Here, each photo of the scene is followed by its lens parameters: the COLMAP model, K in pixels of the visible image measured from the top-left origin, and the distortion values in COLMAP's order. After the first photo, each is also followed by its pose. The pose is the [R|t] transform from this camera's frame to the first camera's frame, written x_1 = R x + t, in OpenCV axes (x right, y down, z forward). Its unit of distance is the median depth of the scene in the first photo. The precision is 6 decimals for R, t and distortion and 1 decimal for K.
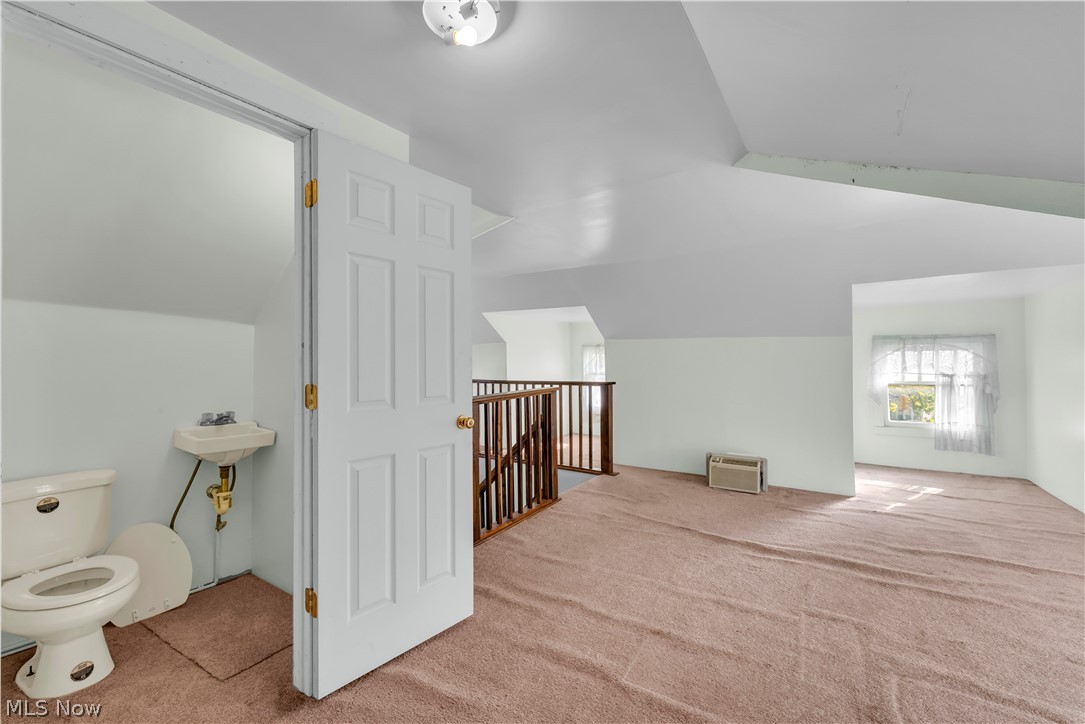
lens RADIAL K [[443.7, 0, 546.1], [0, 443.7, 362.3], [0, 0, 1]] dist [-0.000763, -0.000204]
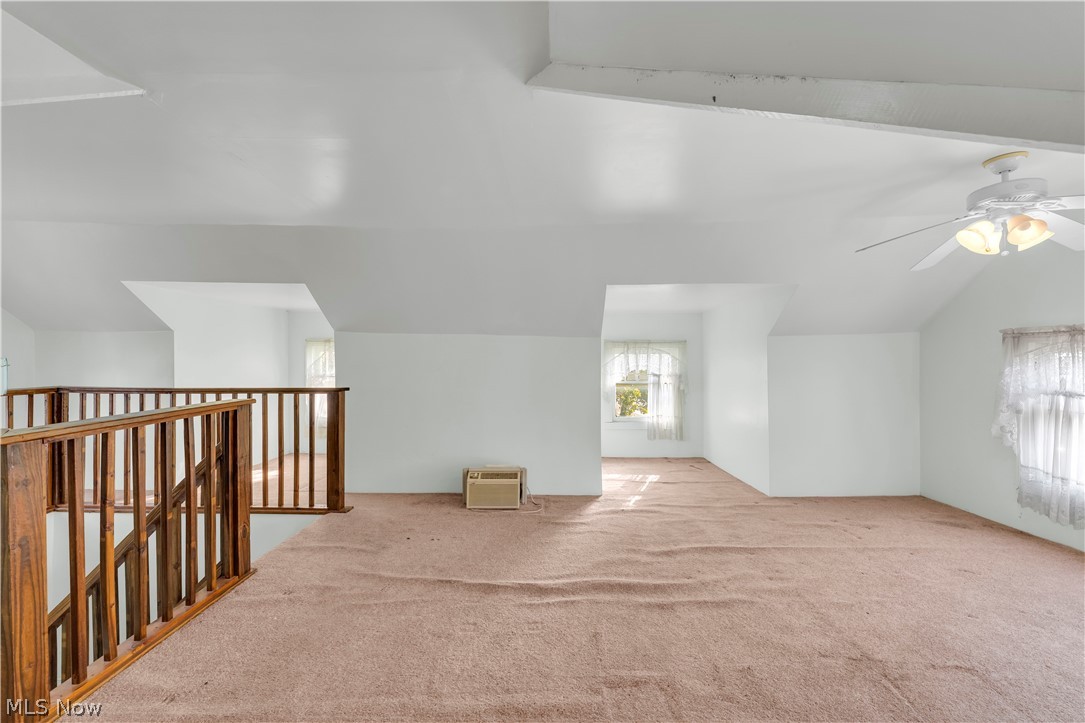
lens RADIAL K [[443.7, 0, 546.1], [0, 443.7, 361.8], [0, 0, 1]] dist [-0.000763, -0.000204]
pose [[0.843996, 0.008206, 0.536287, 0.042169], [-0.006593, 0.999966, -0.004925, 0.002101], [-0.536309, 0.000621, 0.844021, 0.224255]]
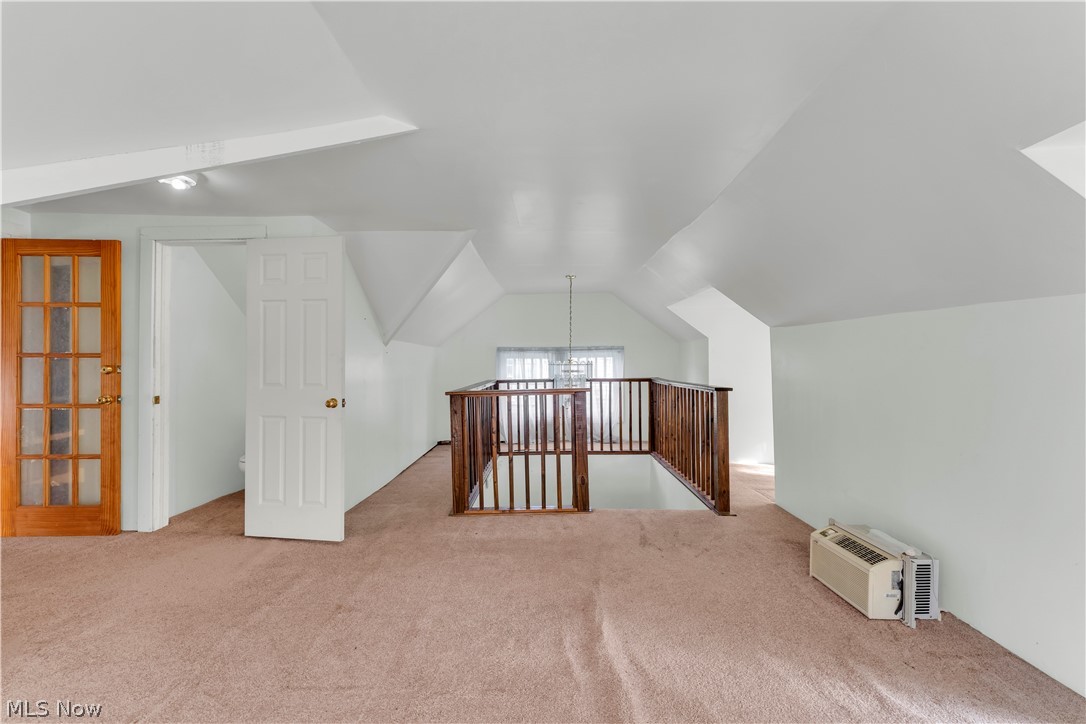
lens RADIAL K [[441.3, 0, 534.8], [0, 441.3, 363.6], [0, 0, 1]] dist [-0.003422, -0.000257]
pose [[0.534384, 0.006136, -0.845219, 0.750501], [-0.000320, 0.999975, 0.007057, -0.000324], [0.845241, -0.003501, 0.534373, 0.435566]]
